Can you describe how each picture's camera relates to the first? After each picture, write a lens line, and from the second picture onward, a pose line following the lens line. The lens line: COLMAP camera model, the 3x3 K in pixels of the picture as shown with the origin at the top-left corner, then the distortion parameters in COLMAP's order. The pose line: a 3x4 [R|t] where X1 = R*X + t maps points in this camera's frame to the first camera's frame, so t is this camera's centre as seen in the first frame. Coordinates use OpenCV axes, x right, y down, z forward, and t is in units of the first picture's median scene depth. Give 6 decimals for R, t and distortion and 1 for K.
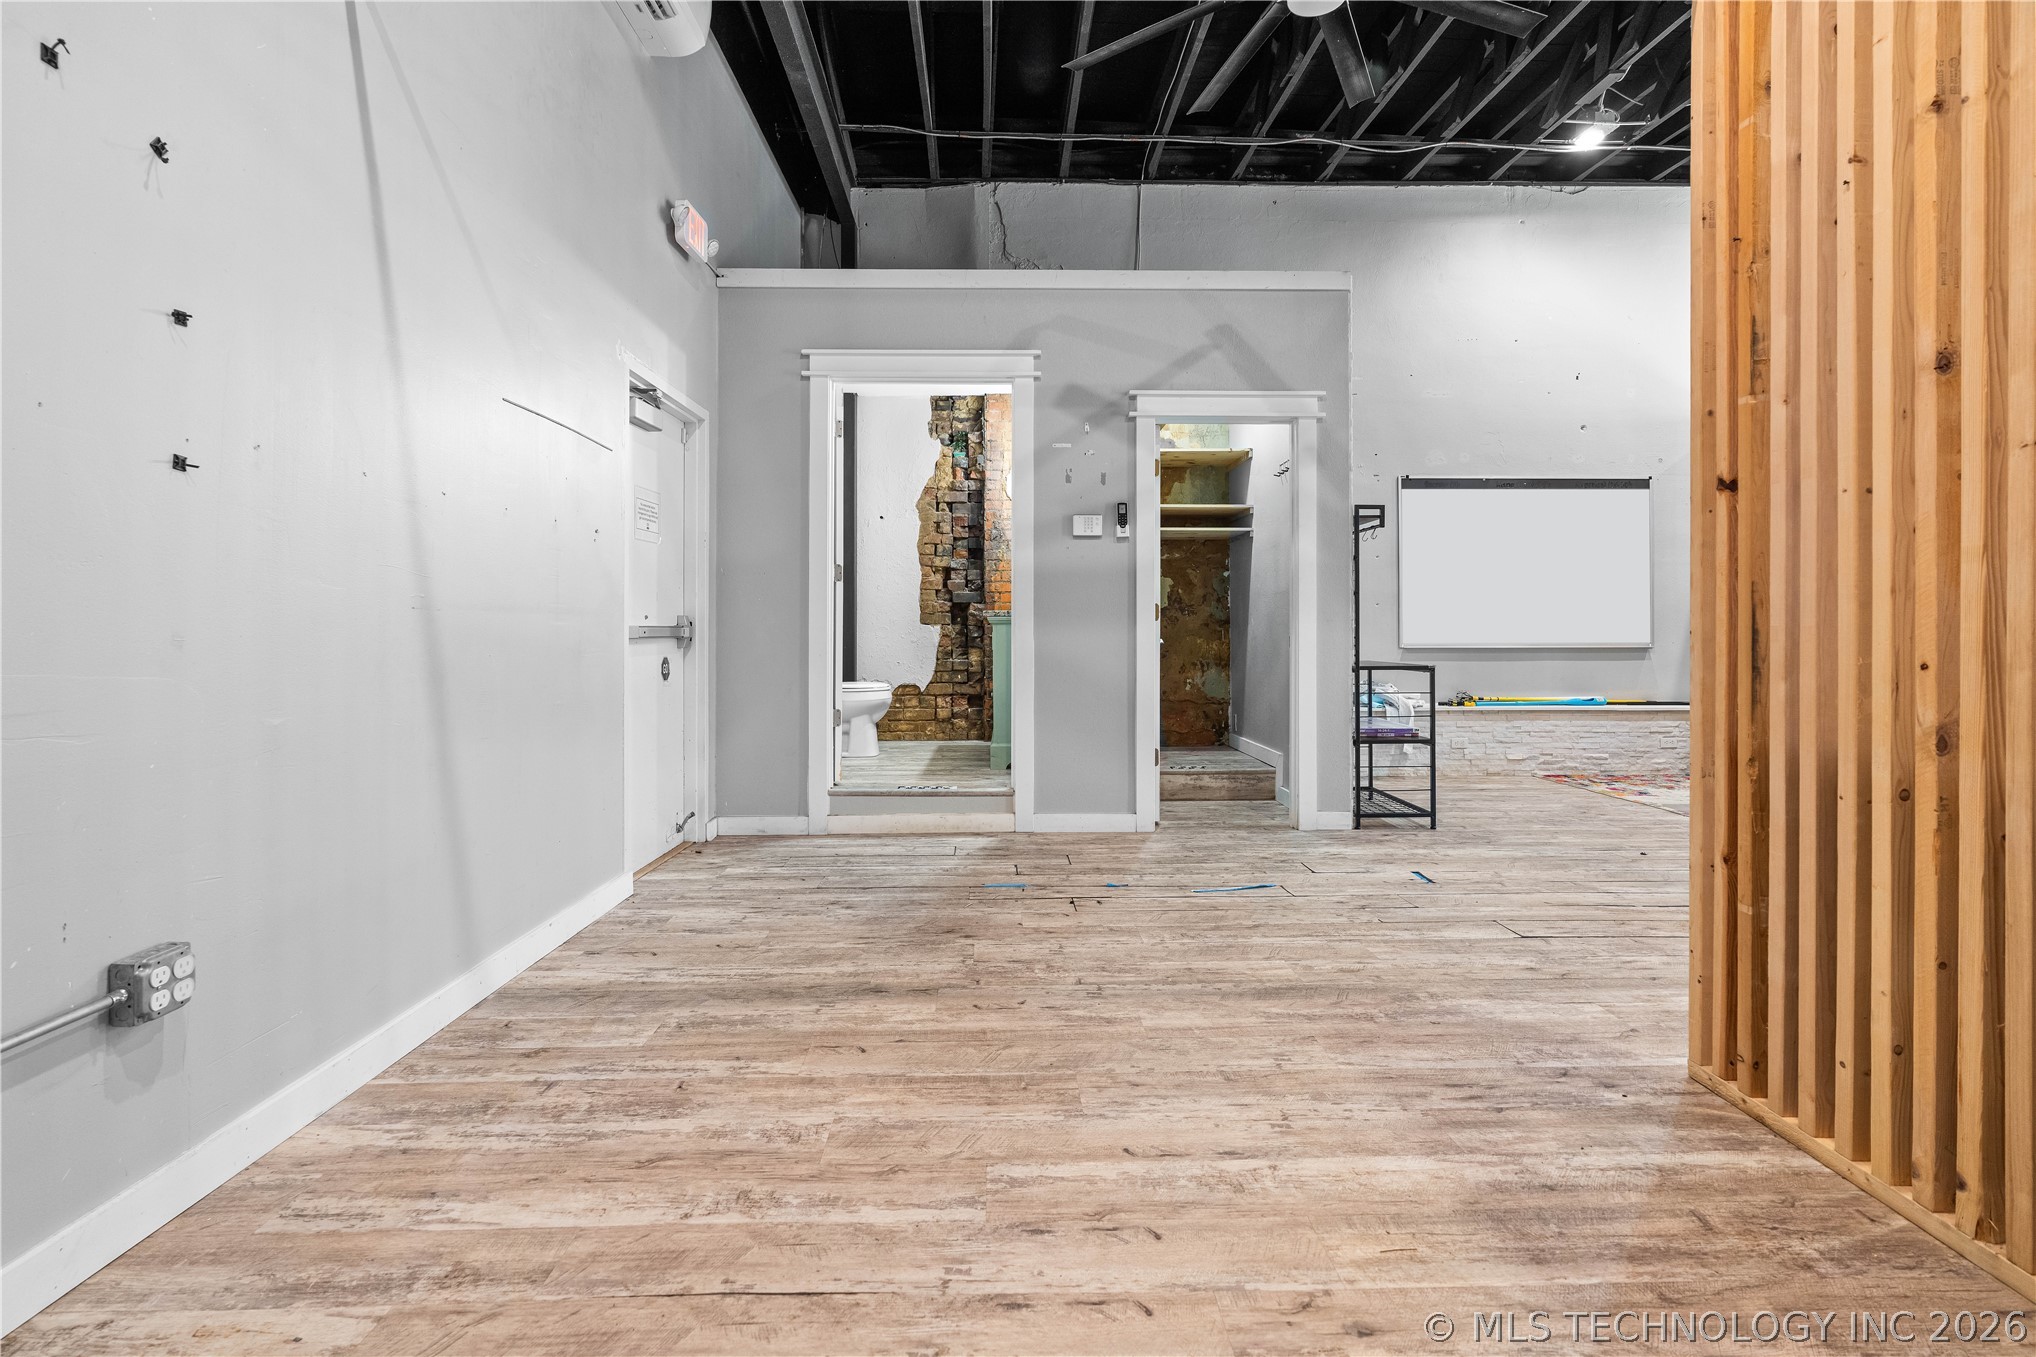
lens RADIAL K [[956.0, 0, 1013.3], [0, 956.0, 639.9], [0, 0, 1]] dist [-0.005072, 0.001506]
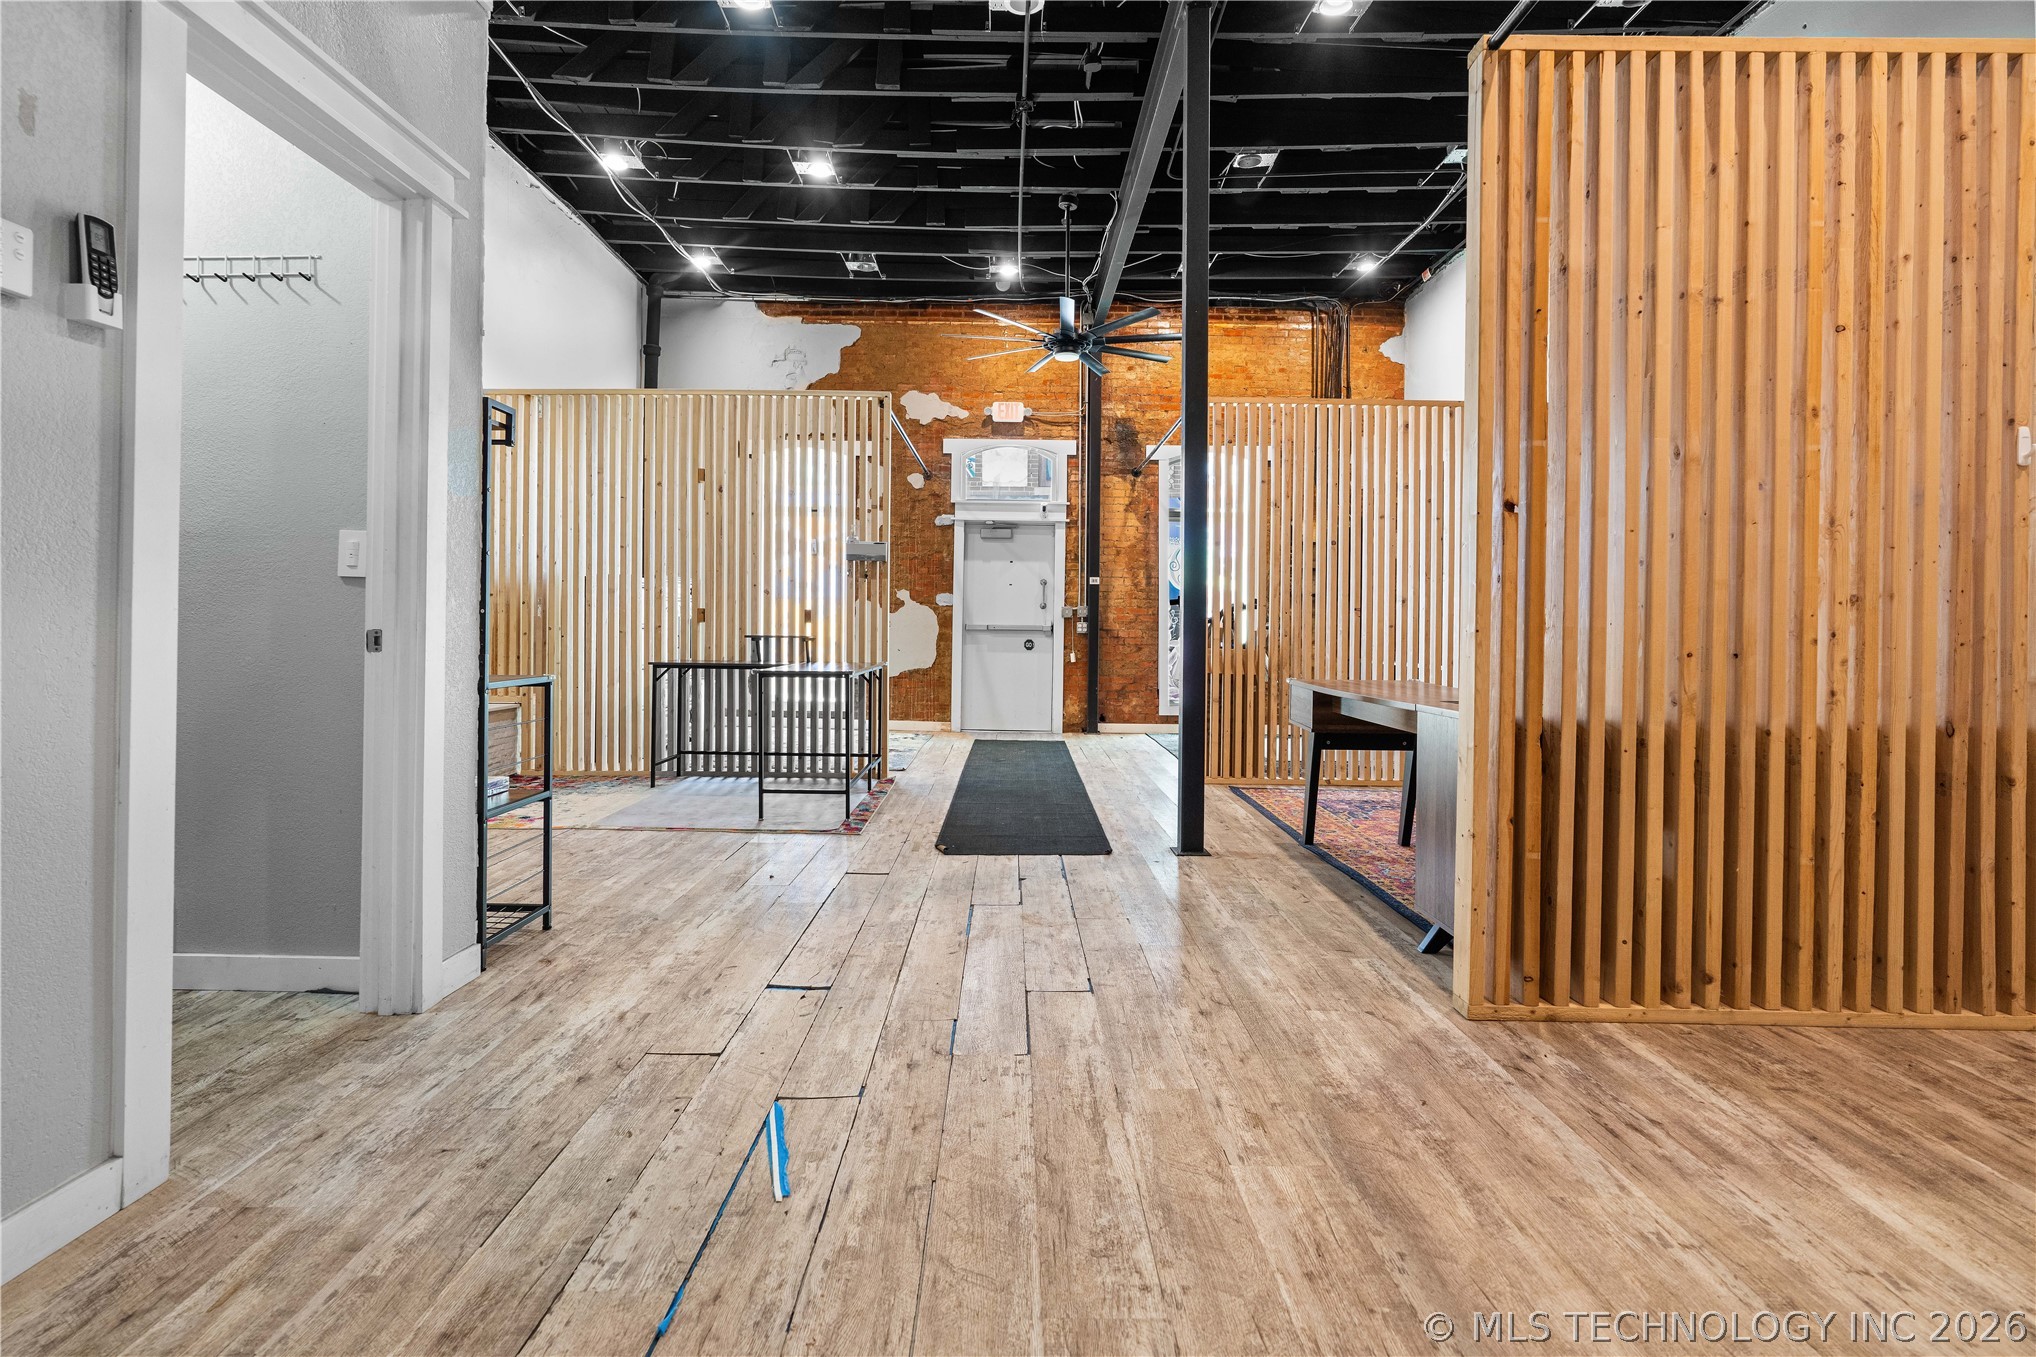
lens RADIAL K [[956.0, 0, 1013.3], [0, 956.0, 639.9], [0, 0, 1]] dist [-0.005072, 0.001506]
pose [[0.026726, -0.009169, 0.999601, -0.201728], [0.002353, 0.999956, 0.009110, -0.003920], [-0.999640, 0.002109, 0.026747, 0.690569]]
